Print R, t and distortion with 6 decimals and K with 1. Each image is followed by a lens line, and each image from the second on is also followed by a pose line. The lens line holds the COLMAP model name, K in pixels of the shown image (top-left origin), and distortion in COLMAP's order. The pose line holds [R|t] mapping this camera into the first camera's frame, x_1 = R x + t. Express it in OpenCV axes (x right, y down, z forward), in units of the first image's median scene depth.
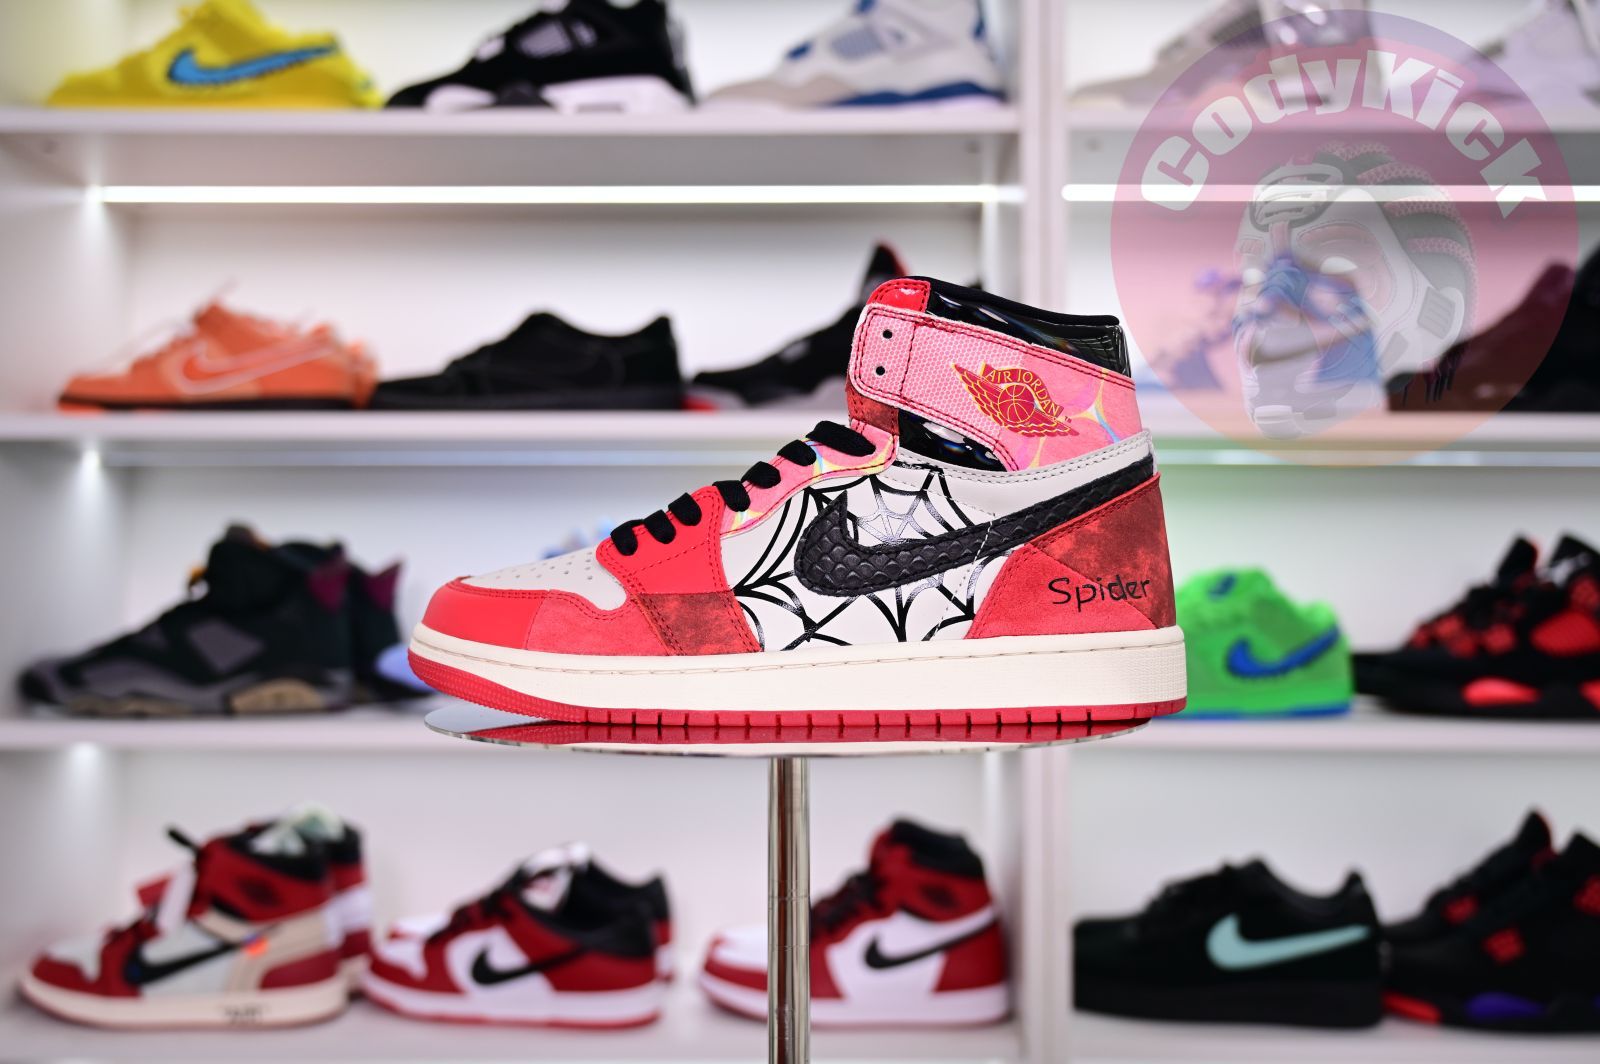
lens RADIAL K [[1578.5, 0, 800.0], [0, 1578.5, 532.0], [0, 0, 1]] dist [-0.000773, -0.000305]
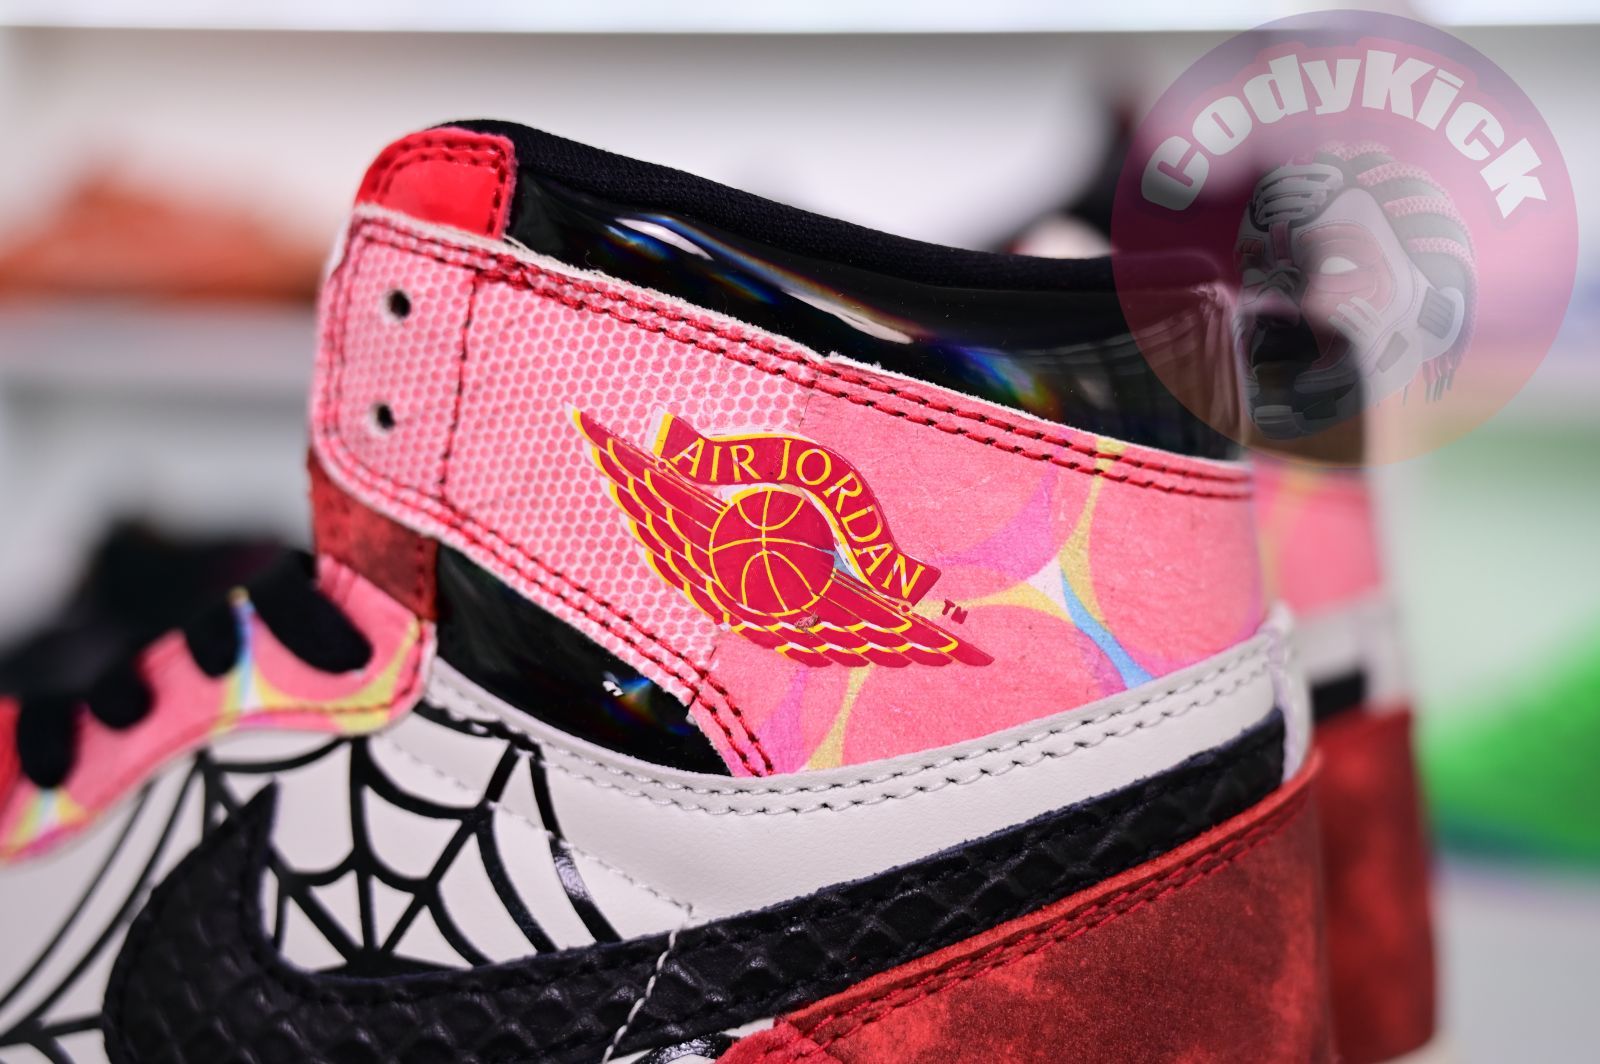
lens RADIAL K [[1915.1, 0, 800.0], [0, 1915.1, 532.0], [0, 0, 1]] dist [0.006156, -0.000611]
pose [[0.974391, 0.058076, -0.217233, 0.219793], [-0.047463, 0.997425, 0.053763, -0.104642], [0.219796, -0.042076, 0.974638, 0.644573]]
